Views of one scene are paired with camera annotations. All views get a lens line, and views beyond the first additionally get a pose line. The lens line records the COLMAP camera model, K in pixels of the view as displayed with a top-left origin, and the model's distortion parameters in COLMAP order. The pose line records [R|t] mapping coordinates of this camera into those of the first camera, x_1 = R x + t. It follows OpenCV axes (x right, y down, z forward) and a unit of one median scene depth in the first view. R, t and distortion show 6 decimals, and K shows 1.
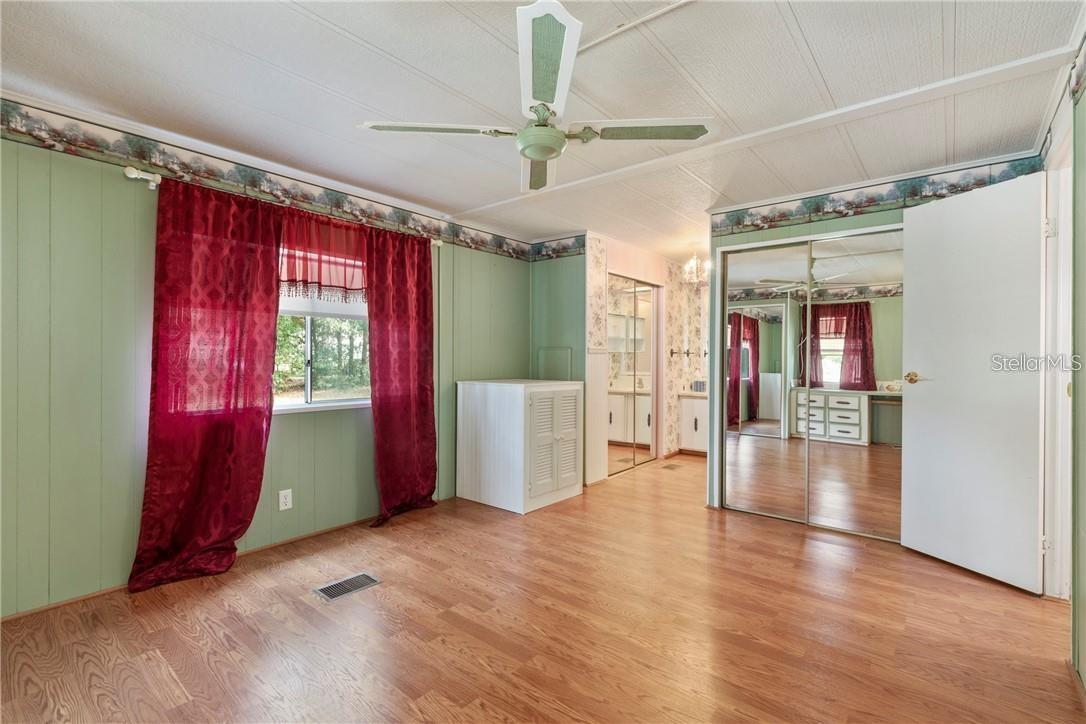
lens RADIAL K [[498.2, 0, 540.5], [0, 498.2, 360.7], [0, 0, 1]] dist [-0.001387, 0.000049]
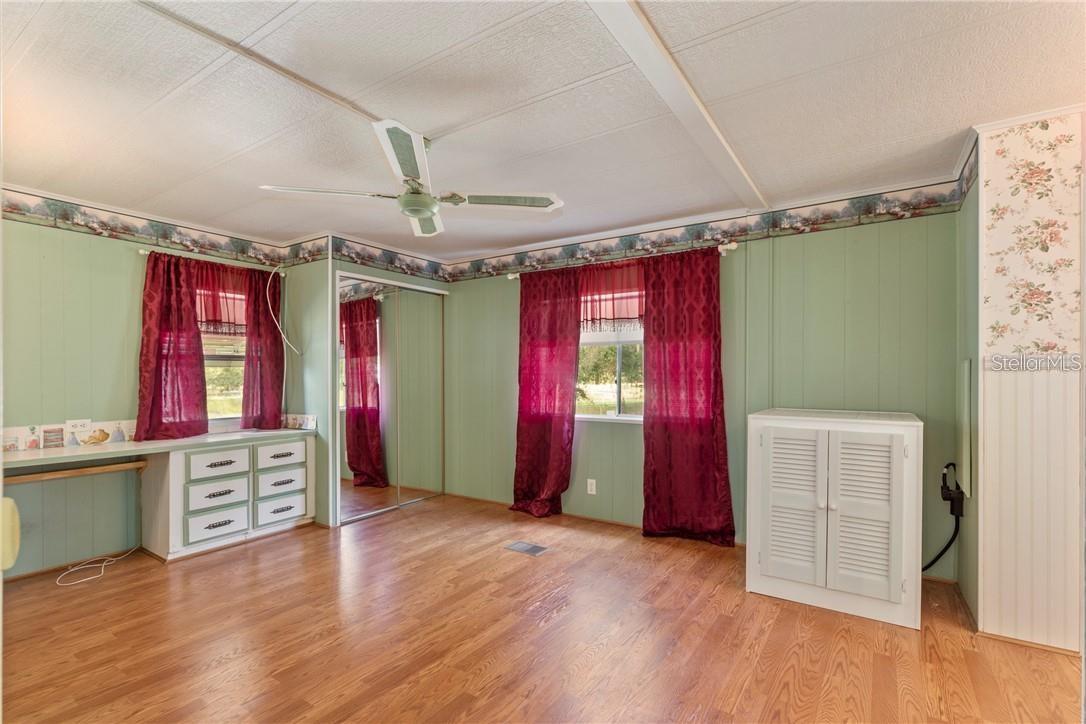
lens RADIAL K [[498.2, 0, 537.8], [0, 498.2, 372.2], [0, 0, 1]] dist [-0.001387, 0.000049]
pose [[0.106916, -0.010521, -0.994212, 0.753399], [-0.002194, 0.999939, -0.010818, -0.007306], [0.994266, 0.003337, 0.106886, 0.691179]]
